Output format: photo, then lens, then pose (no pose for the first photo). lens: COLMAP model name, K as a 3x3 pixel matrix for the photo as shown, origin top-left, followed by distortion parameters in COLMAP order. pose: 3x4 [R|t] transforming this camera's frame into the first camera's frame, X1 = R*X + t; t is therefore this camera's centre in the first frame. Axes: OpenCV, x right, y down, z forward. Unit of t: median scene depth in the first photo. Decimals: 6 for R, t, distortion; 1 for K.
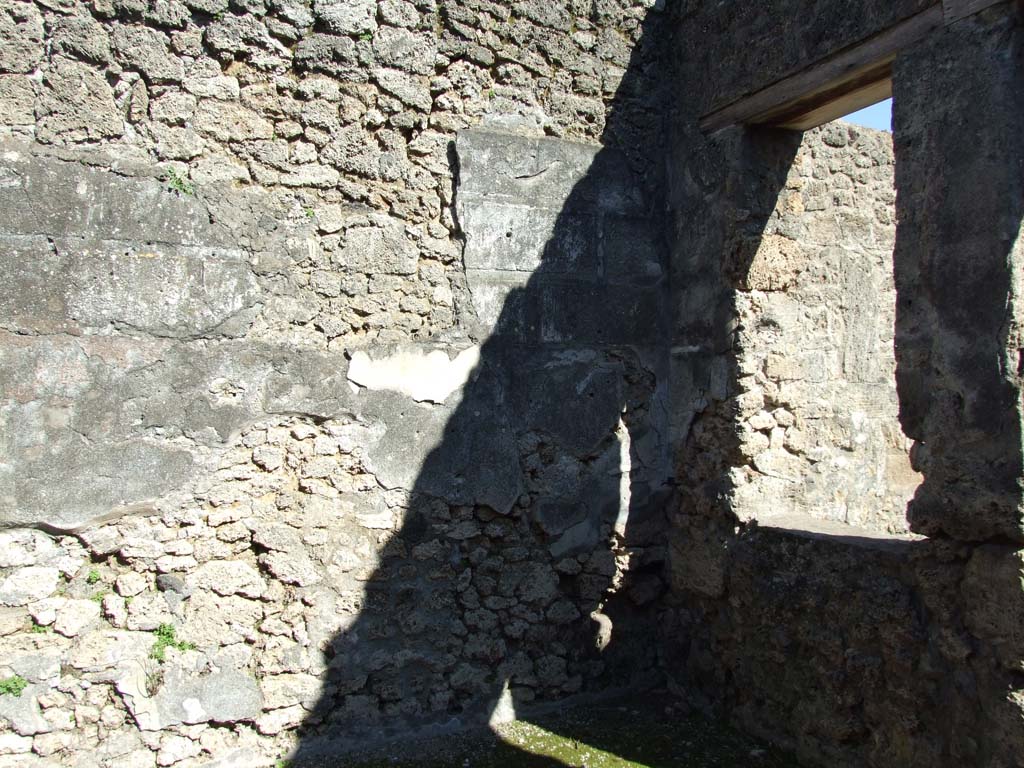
lens RADIAL K [[814.9, 0, 517.8], [0, 814.9, 367.9], [0, 0, 1]] dist [-0.067952, 0.064551]
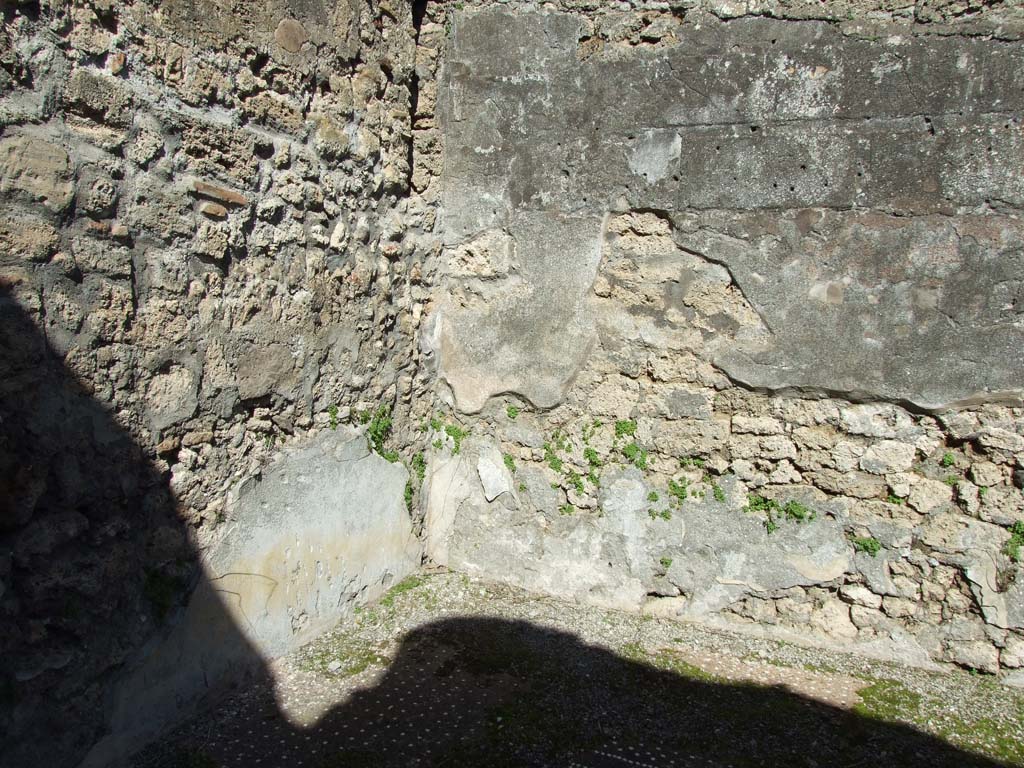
lens RADIAL K [[814.9, 0, 517.8], [0, 814.9, 367.9], [0, 0, 1]] dist [-0.067952, 0.064551]
pose [[0.668478, 0.084562, -0.738909, -0.159323], [-0.016606, 0.994964, 0.098843, 0.056724], [0.743546, -0.053804, 0.666516, -0.060225]]
